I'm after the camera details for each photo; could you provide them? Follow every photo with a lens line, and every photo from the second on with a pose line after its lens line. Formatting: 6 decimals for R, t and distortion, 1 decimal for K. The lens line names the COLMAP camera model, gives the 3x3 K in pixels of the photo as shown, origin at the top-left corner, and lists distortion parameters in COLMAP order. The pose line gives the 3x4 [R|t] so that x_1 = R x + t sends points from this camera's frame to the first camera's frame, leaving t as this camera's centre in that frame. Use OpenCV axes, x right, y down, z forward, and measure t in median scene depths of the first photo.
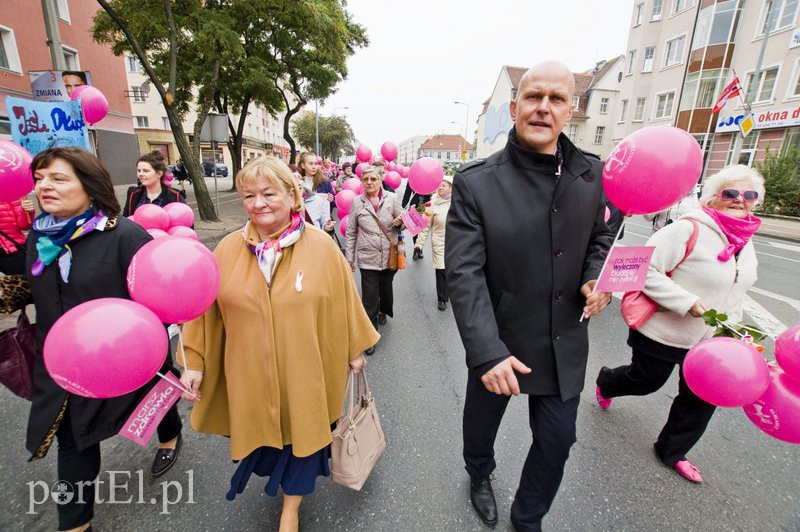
lens RADIAL K [[350.8, 0, 400.0], [0, 350.8, 269.9], [0, 0, 1]] dist [-0.038539, 0.008834]
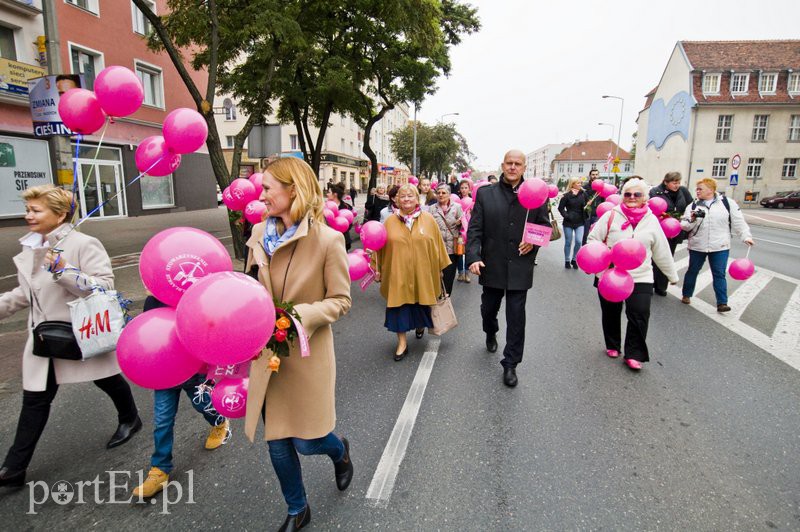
lens RADIAL K [[441.1, 0, 397.4], [0, 441.1, 269.2], [0, 0, 1]] dist [-0.016819, 0.001369]
pose [[0.960223, 0.028420, -0.277783, 0.017629], [-0.055987, 0.994201, -0.091817, -0.019316], [0.273562, 0.103717, 0.956246, 0.065719]]
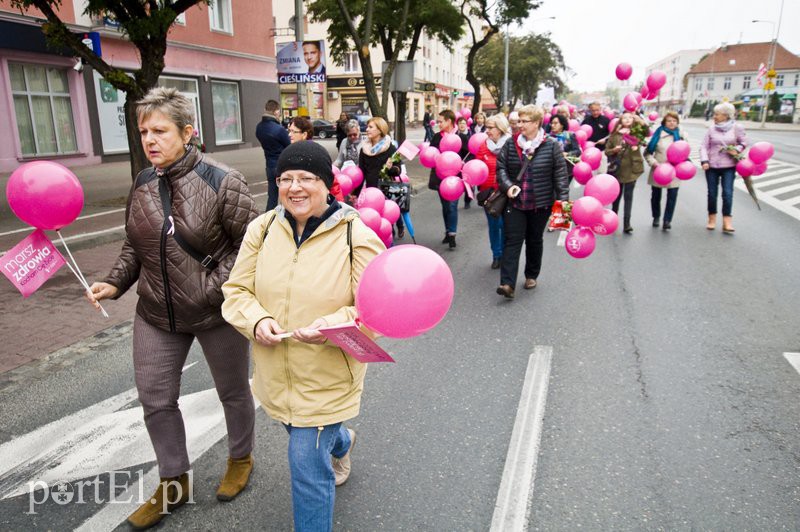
lens RADIAL K [[598.9, 0, 400.0], [0, 598.9, 266.0], [0, 0, 1]] dist [0.006081, 0.010610]
pose [[0.927532, 0.049736, -0.370419, 0.025992], [-0.064318, 0.997561, -0.027110, 0.050284], [0.368167, 0.048971, 0.928469, -0.175151]]
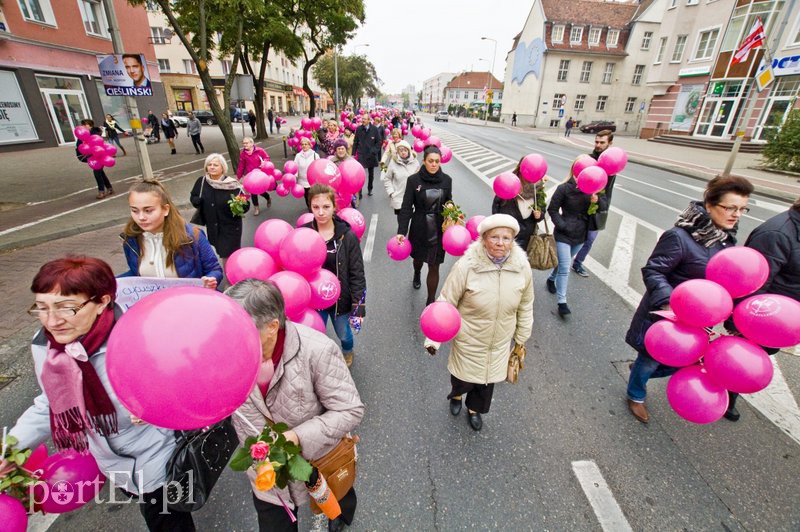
lens RADIAL K [[350.8, 0, 400.0], [0, 350.8, 269.9], [0, 0, 1]] dist [-0.038539, 0.008834]
pose [[0.997847, 0.025231, -0.060534, 0.022117], [-0.015797, 0.988324, 0.151544, -0.004884], [0.063651, -0.150262, 0.986595, -0.061184]]
